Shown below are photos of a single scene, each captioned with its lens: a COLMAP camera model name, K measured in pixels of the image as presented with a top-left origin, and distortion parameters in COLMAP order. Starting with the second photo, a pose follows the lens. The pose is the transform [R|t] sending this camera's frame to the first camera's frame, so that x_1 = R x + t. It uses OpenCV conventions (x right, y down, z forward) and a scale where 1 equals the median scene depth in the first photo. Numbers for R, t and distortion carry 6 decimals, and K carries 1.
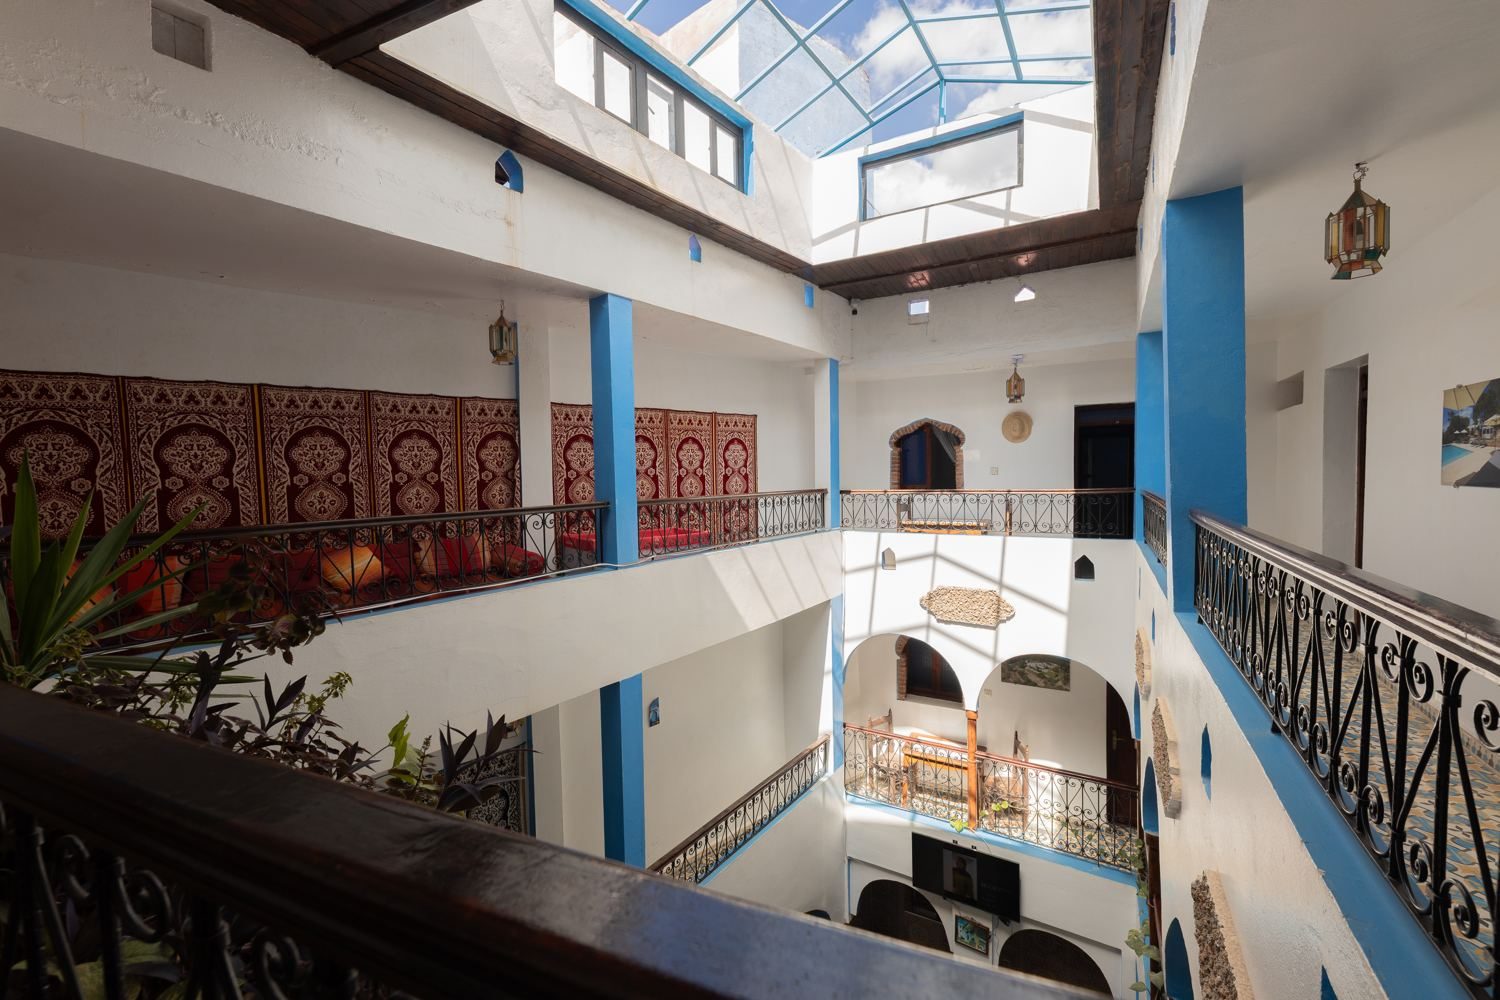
lens RADIAL K [[606.6, 0, 735.9], [0, 606.6, 494.0], [0, 0, 1]] dist [0.015523, 0.000093]
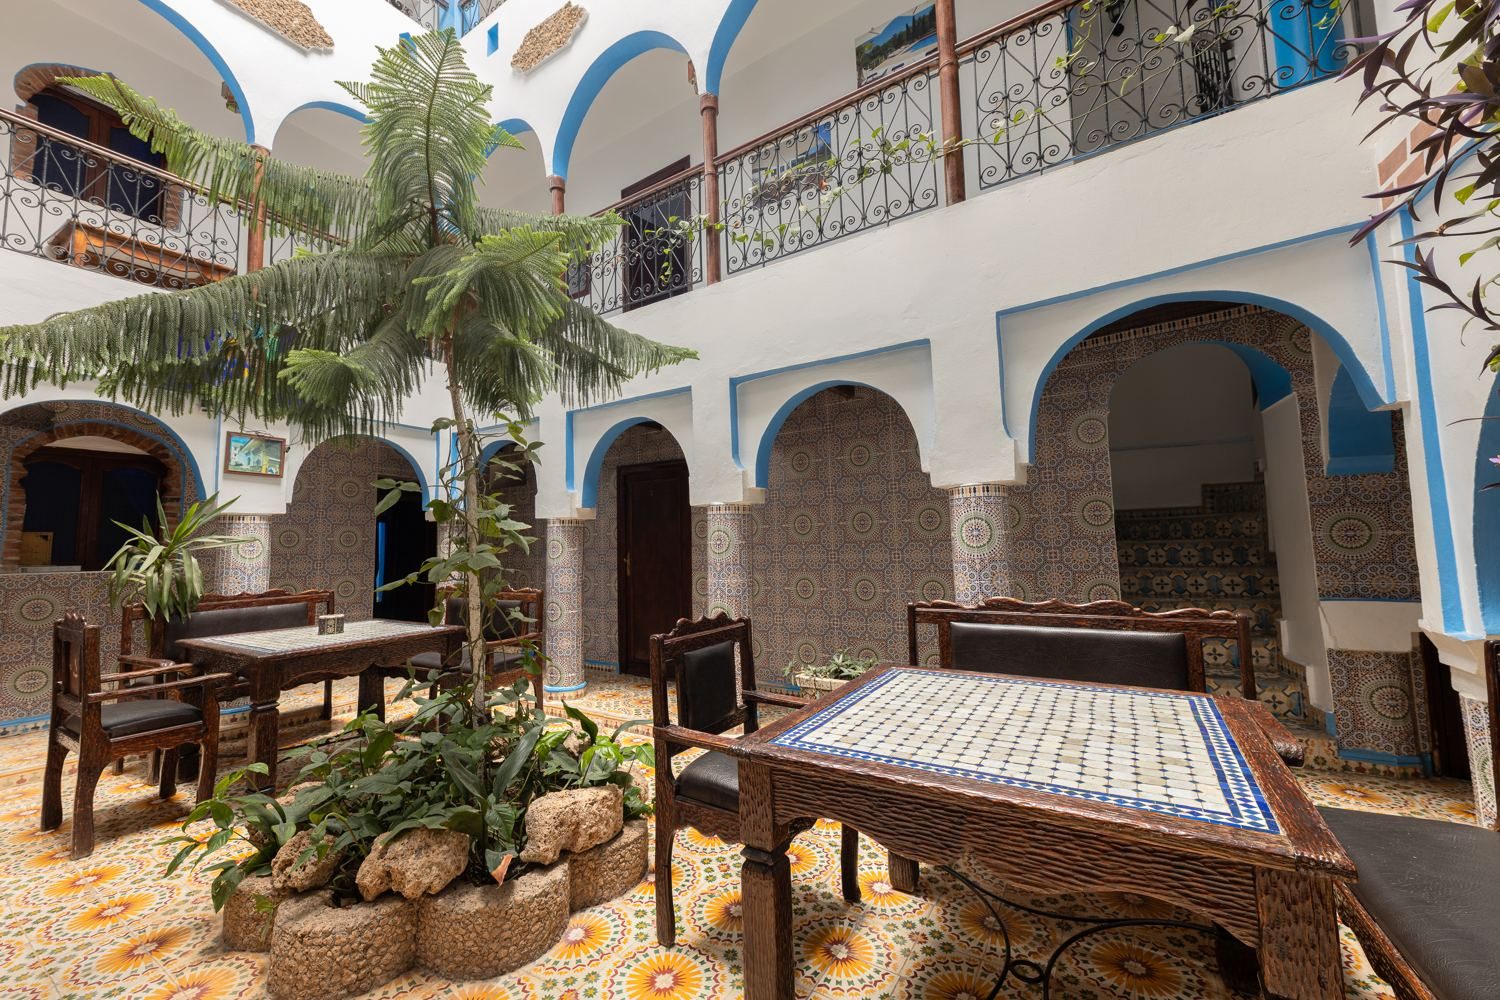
lens RADIAL K [[592.7, 0, 750.0], [0, 592.7, 500.0], [0, 0, 1]] dist [0.004855, 0.000399]
pose [[0.037787, 0.106725, 0.993570, -0.238885], [0.073383, 0.991299, -0.109272, 0.874151], [-0.996588, 0.077041, 0.029627, 0.438921]]
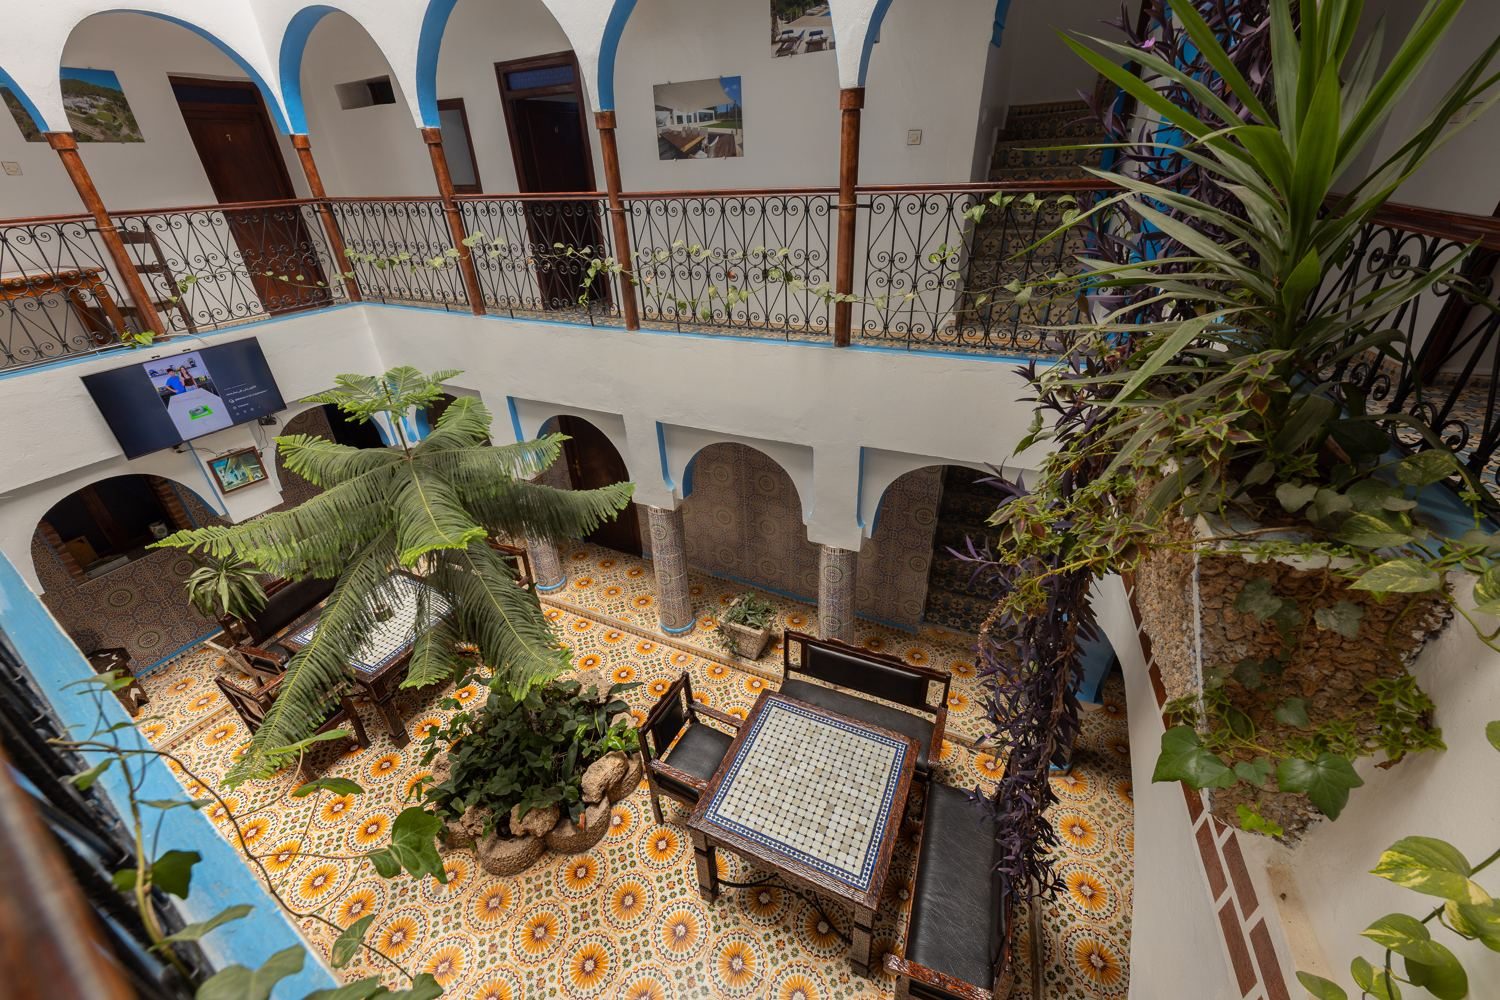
lens RADIAL K [[610.1, 0, 748.7], [0, 610.1, 496.0], [0, 0, 1]] dist [0.009373, -0.003289]
pose [[-0.077673, -0.458146, 0.885477, -0.356654], [0.086734, 0.881687, 0.463794, 0.444360], [-0.993199, 0.112825, -0.028747, 0.389348]]
